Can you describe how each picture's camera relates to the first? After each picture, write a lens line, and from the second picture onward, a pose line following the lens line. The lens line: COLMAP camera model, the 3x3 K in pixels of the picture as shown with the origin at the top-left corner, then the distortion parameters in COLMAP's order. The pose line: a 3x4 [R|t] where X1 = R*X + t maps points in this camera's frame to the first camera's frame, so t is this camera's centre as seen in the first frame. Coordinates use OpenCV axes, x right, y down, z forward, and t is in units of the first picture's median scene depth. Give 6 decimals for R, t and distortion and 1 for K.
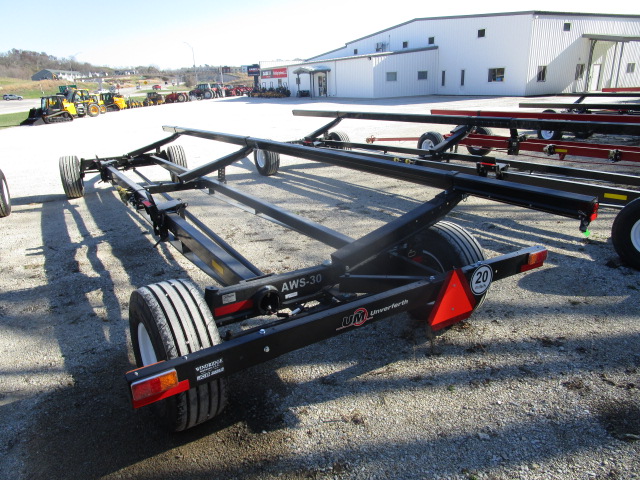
lens RADIAL K [[463.0, 0, 320.0], [0, 463.0, 240.0], [0, 0, 1]] dist [-0.024942, 0.003906]
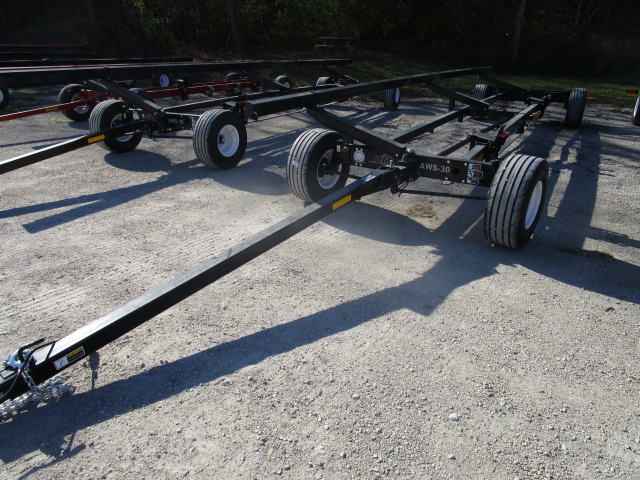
lens RADIAL K [[463.0, 0, 320.0], [0, 463.0, 240.0], [0, 0, 1]] dist [-0.024942, 0.003906]
pose [[-0.471295, -0.317581, 0.822814, -0.834179], [0.277129, 0.832348, 0.479996, -0.375905], [-0.837306, 0.454245, -0.304270, 1.318928]]
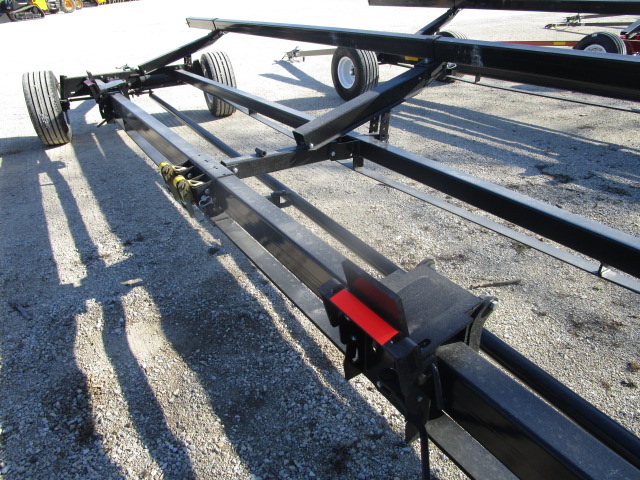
lens RADIAL K [[463.0, 0, 320.0], [0, 463.0, 240.0], [0, 0, 1]] dist [-0.024942, 0.003906]
pose [[0.999852, -0.002597, 0.016984, -0.204986], [-0.000693, 0.981617, 0.190858, -0.085054], [-0.017167, -0.190842, 0.981471, 0.391589]]
